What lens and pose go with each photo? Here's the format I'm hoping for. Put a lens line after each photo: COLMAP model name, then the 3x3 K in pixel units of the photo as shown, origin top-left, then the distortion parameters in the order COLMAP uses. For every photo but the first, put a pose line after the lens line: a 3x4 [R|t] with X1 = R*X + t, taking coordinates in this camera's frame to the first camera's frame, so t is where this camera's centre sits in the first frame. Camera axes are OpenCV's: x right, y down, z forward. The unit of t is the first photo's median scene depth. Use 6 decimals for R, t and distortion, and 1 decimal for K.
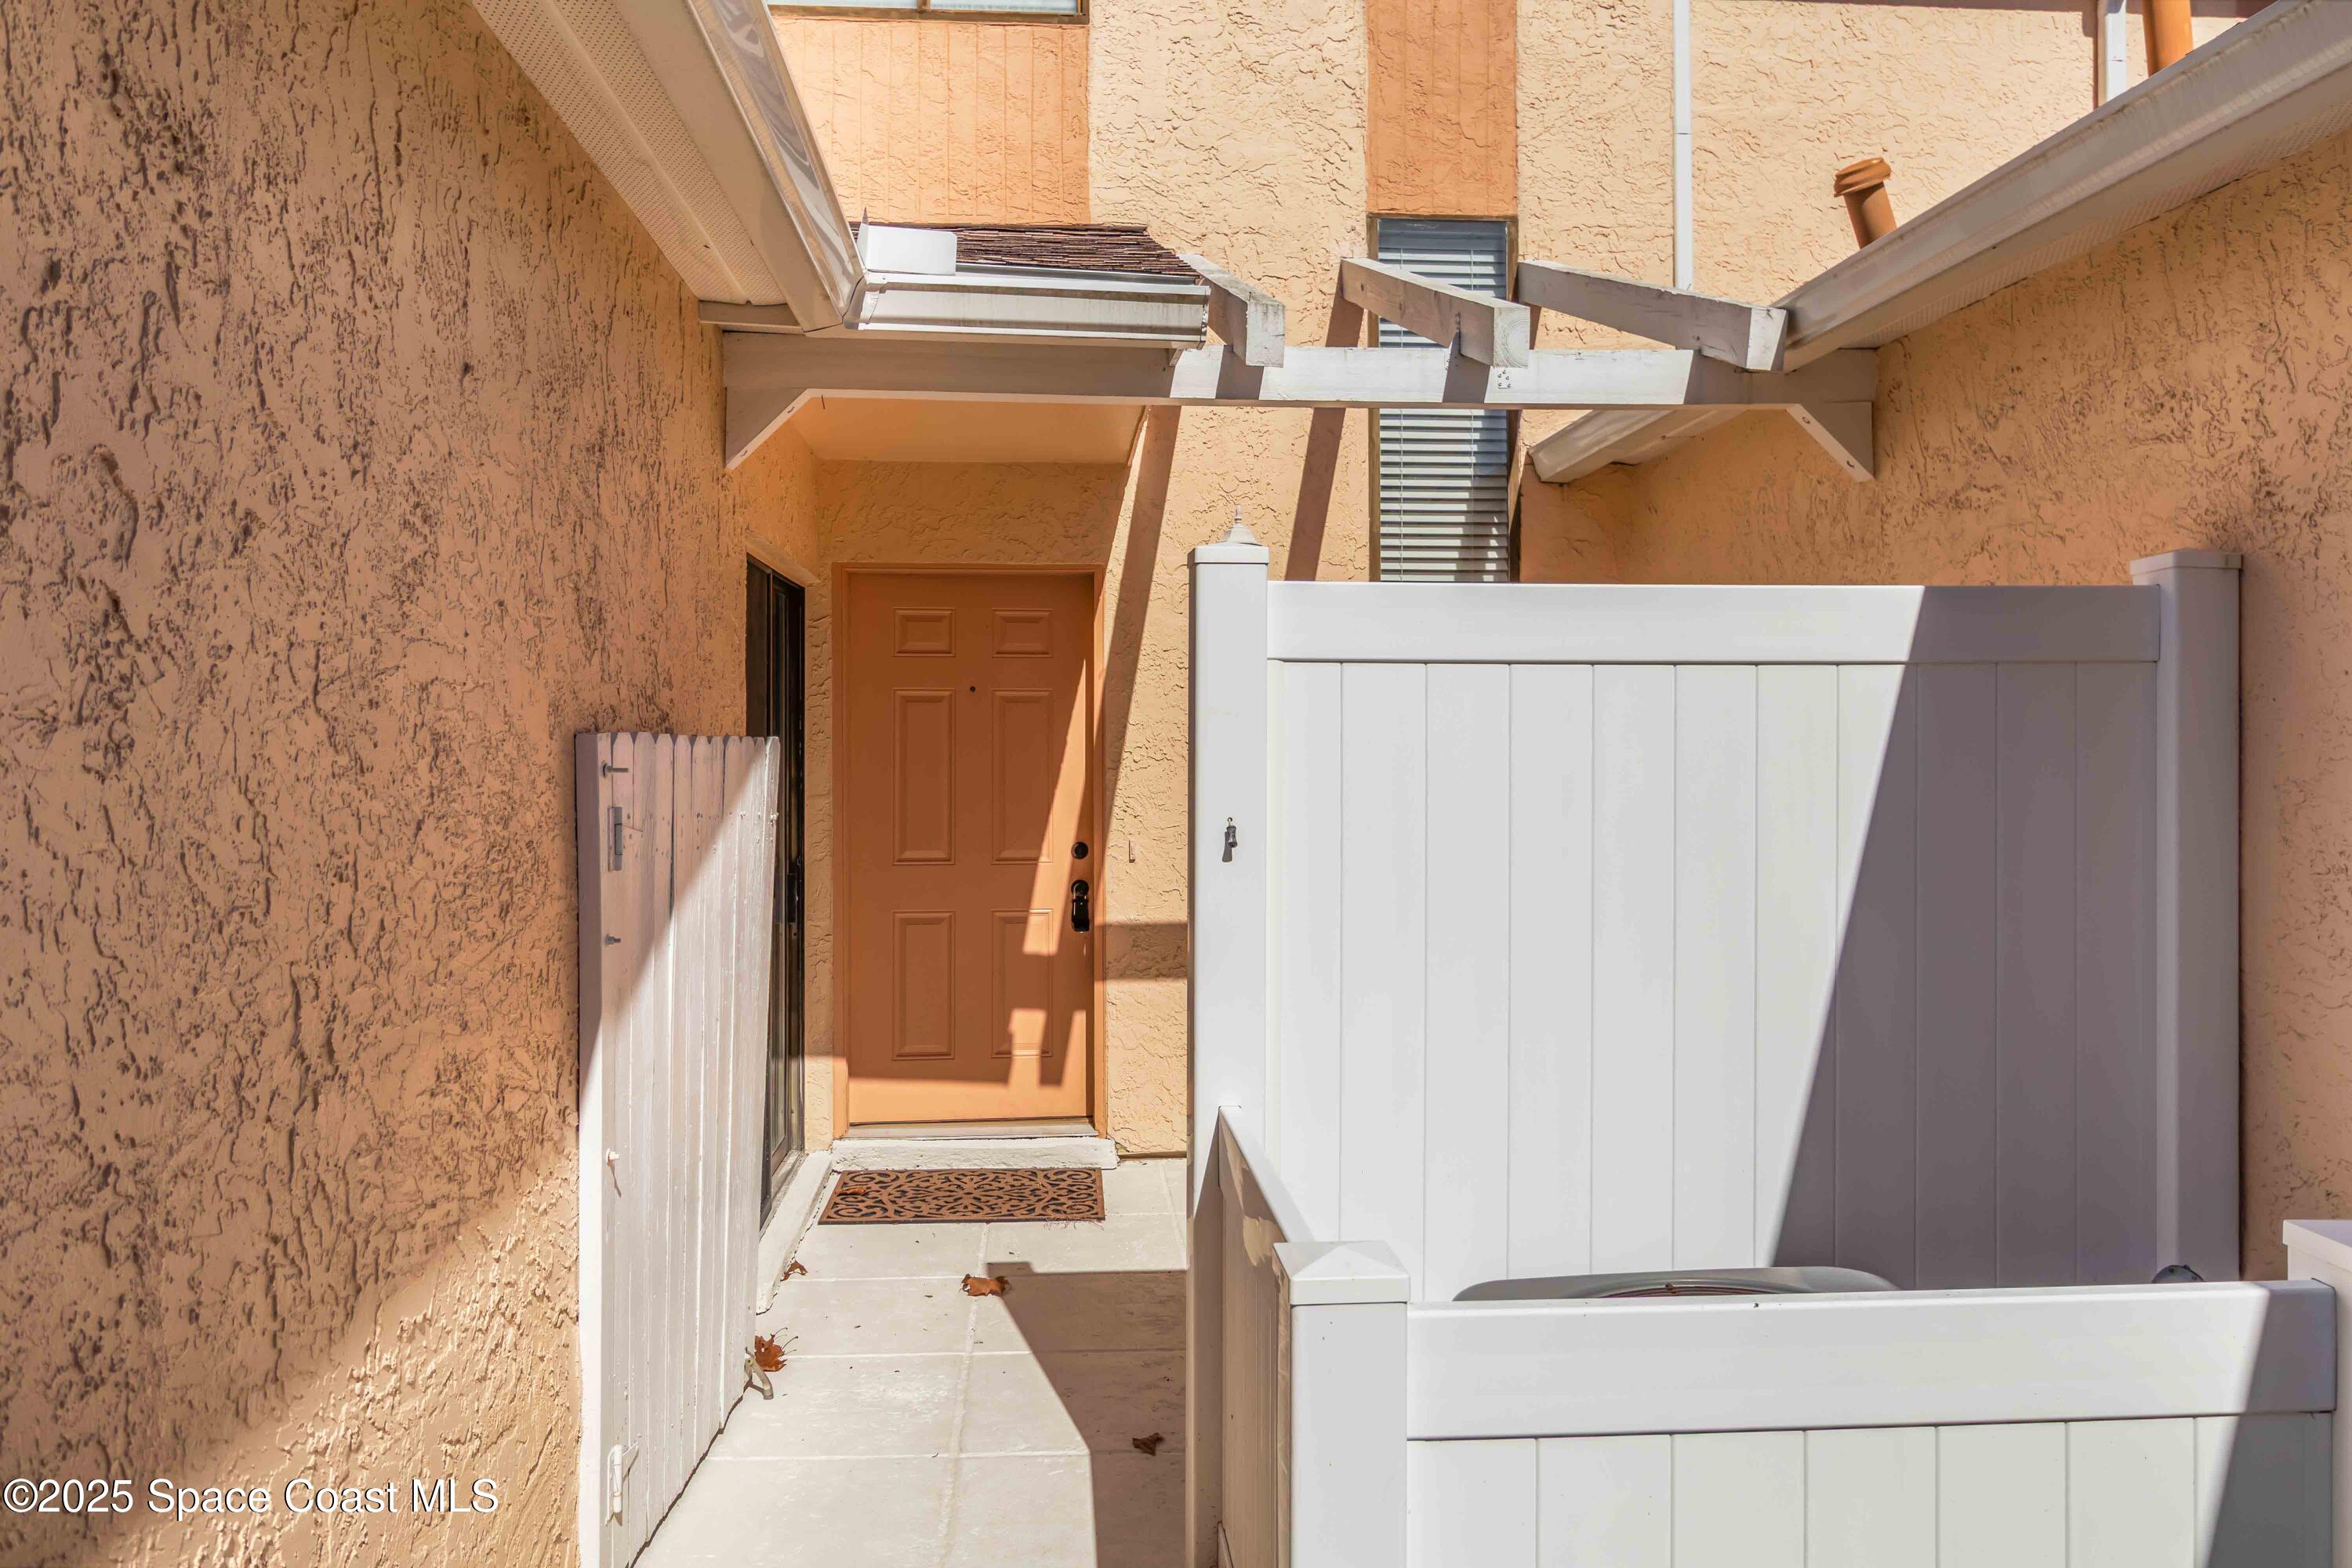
lens RADIAL K [[1743.2, 0, 1176.0], [0, 1743.2, 784.0], [0, 0, 1]] dist [-0.001165, -0.000312]
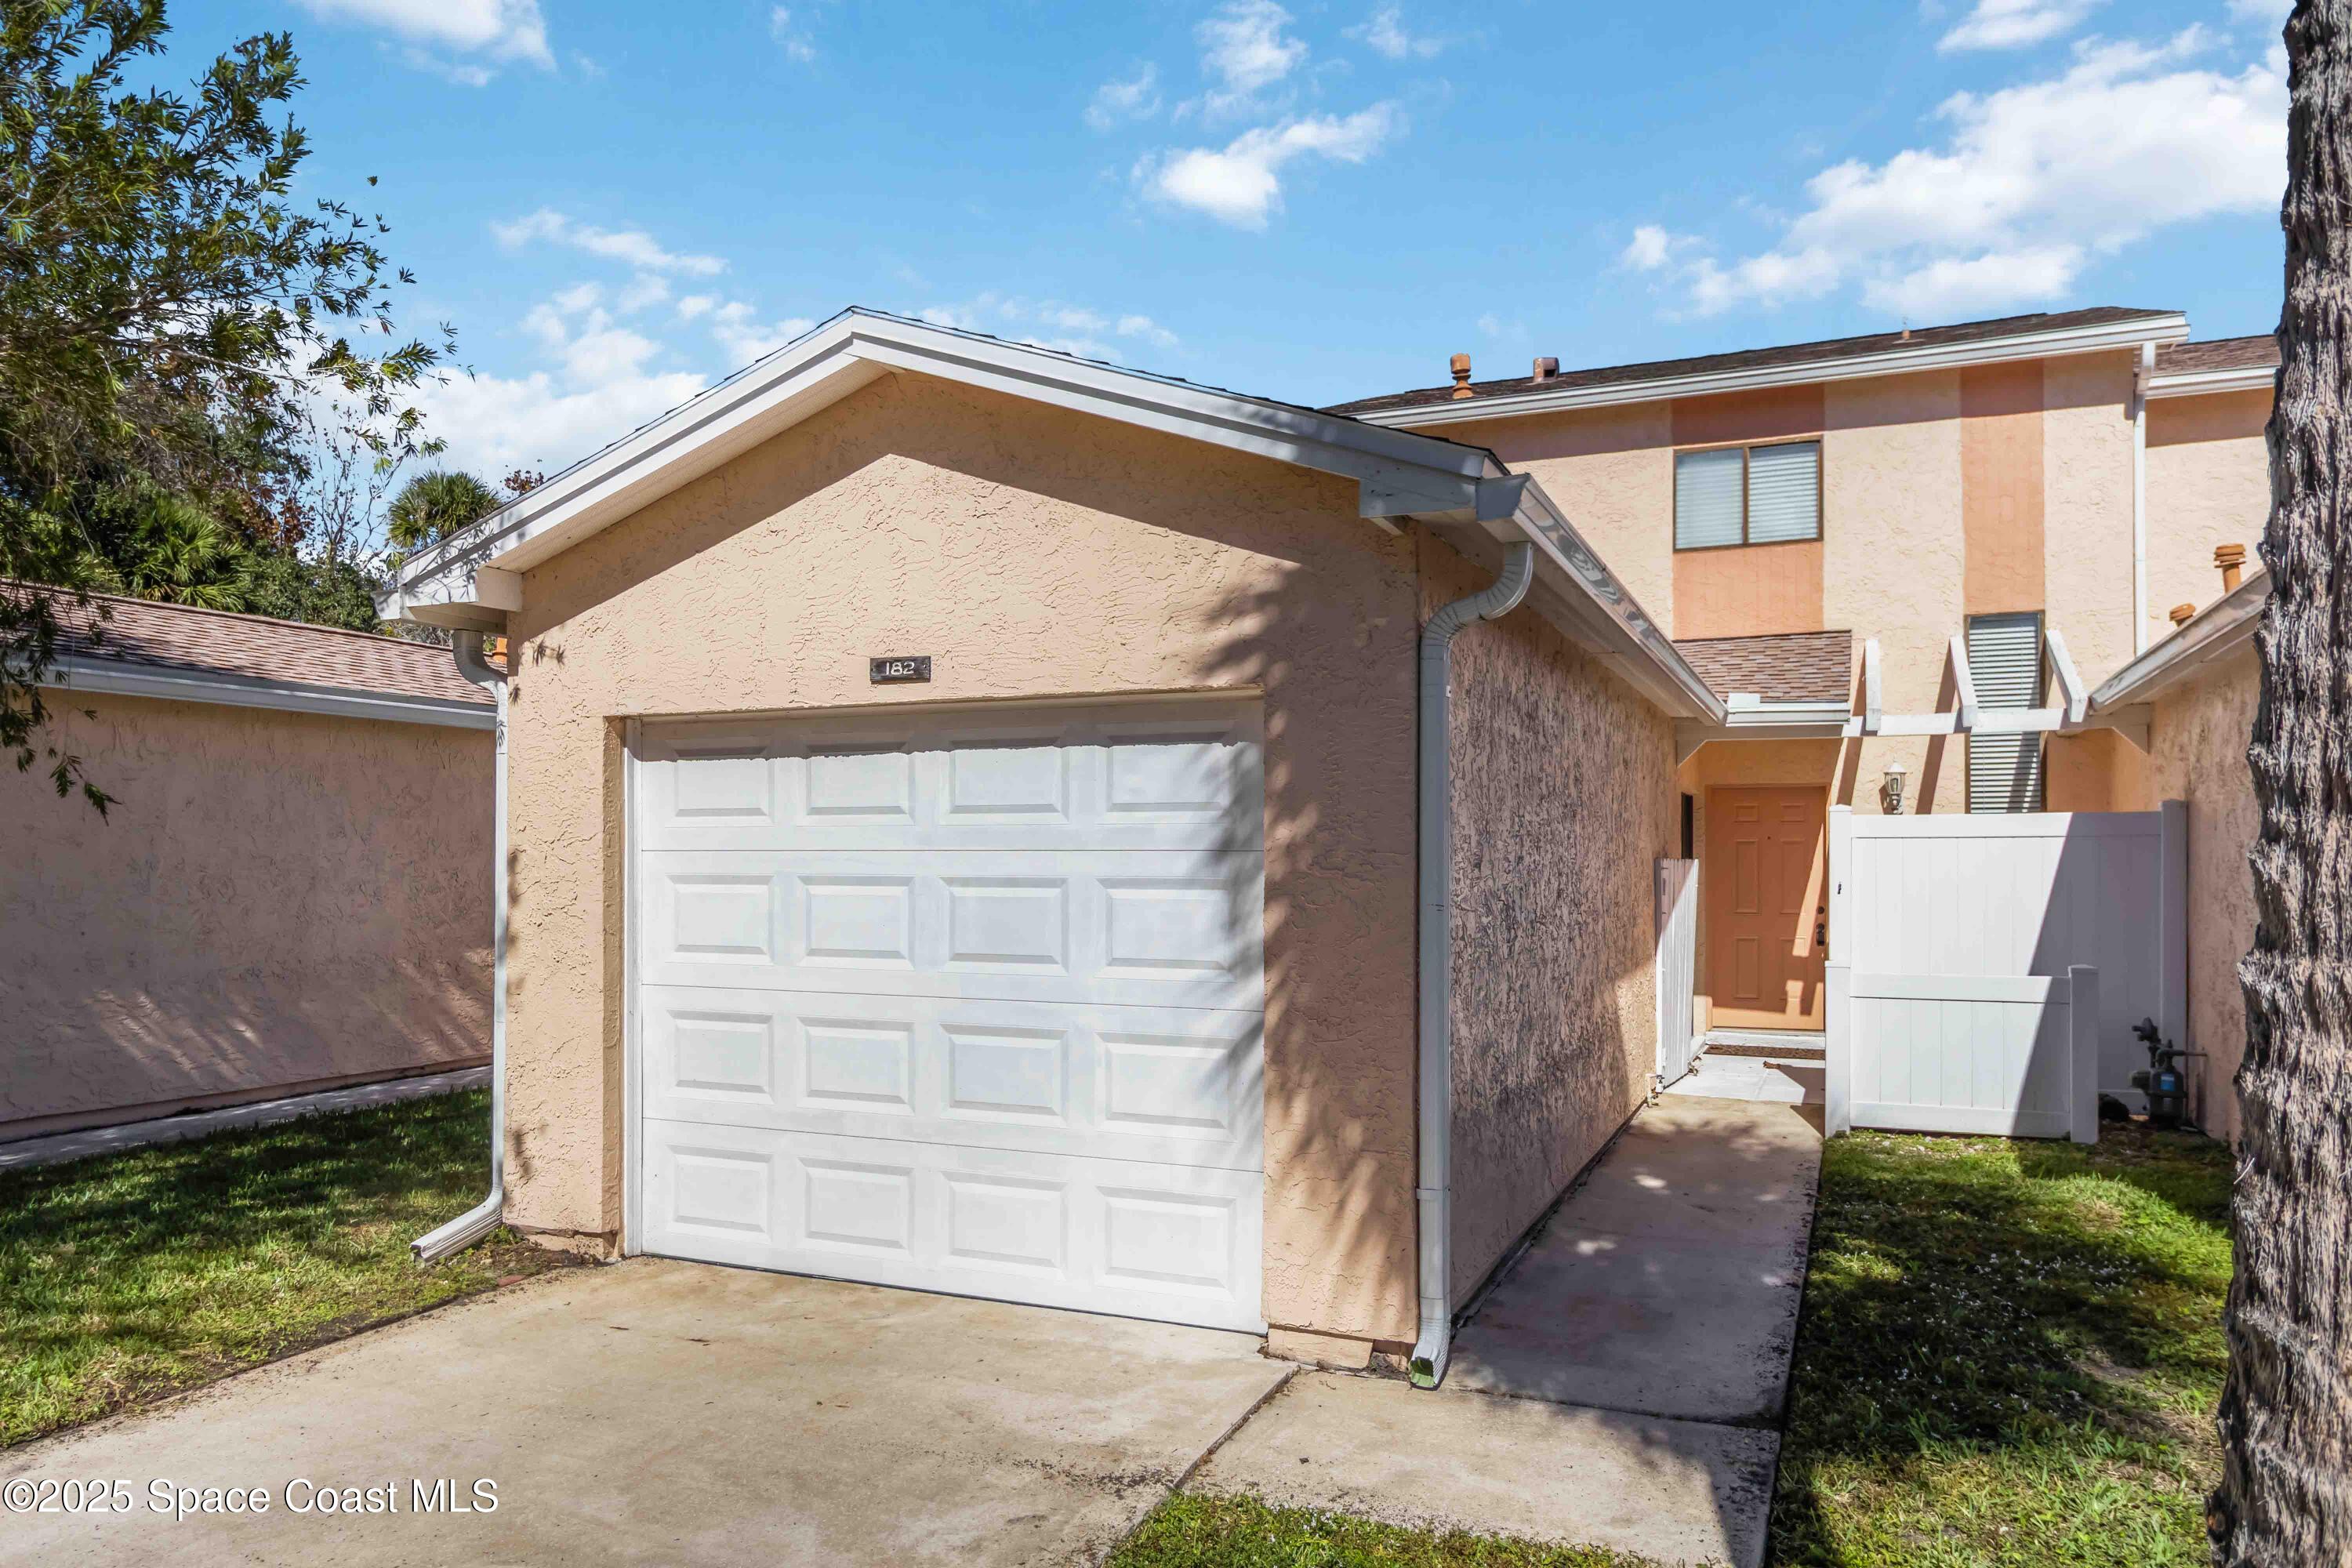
lens RADIAL K [[1590.4, 0, 1179.5], [0, 1590.4, 846.5], [0, 0, 1]] dist [-0.007473, -0.001442]
pose [[0.886502, -0.005421, -0.462694, 0.162145], [-0.011922, 0.999332, -0.034550, 0.036322], [0.462572, 0.036144, 0.885845, -1.202891]]
